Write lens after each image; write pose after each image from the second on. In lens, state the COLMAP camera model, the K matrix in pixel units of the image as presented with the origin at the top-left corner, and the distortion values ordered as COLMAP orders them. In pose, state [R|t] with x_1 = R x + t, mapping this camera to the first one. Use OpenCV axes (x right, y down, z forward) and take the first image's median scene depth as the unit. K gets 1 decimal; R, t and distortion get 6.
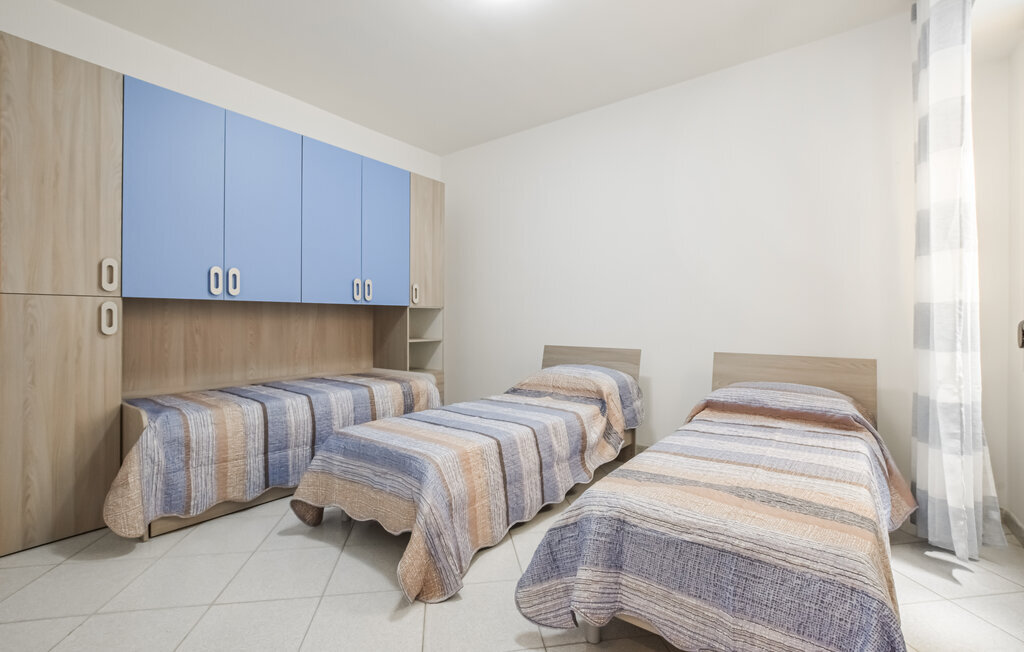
lens RADIAL K [[453.0, 0, 512.0], [0, 453.0, 326.0], [0, 0, 1]] dist [-0.012115, 0.000186]
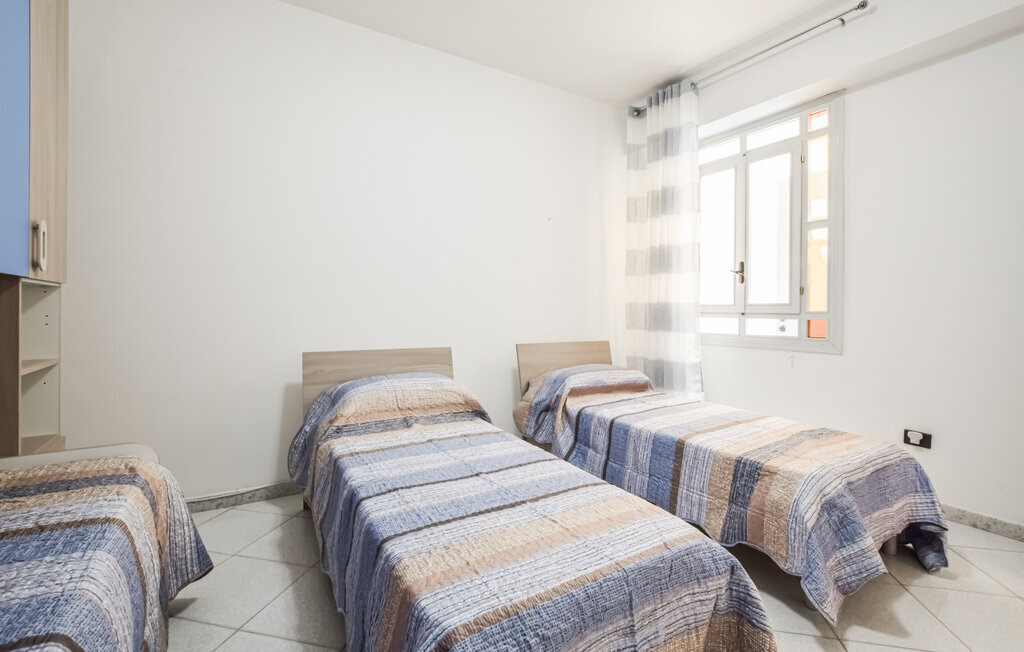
lens RADIAL K [[453.0, 0, 512.0], [0, 453.0, 326.0], [0, 0, 1]] dist [-0.012115, 0.000186]
pose [[0.361848, -0.027248, 0.931839, -0.519648], [0.011453, 0.999627, 0.024783, -0.010406], [-0.932167, 0.001705, 0.362026, 0.619210]]
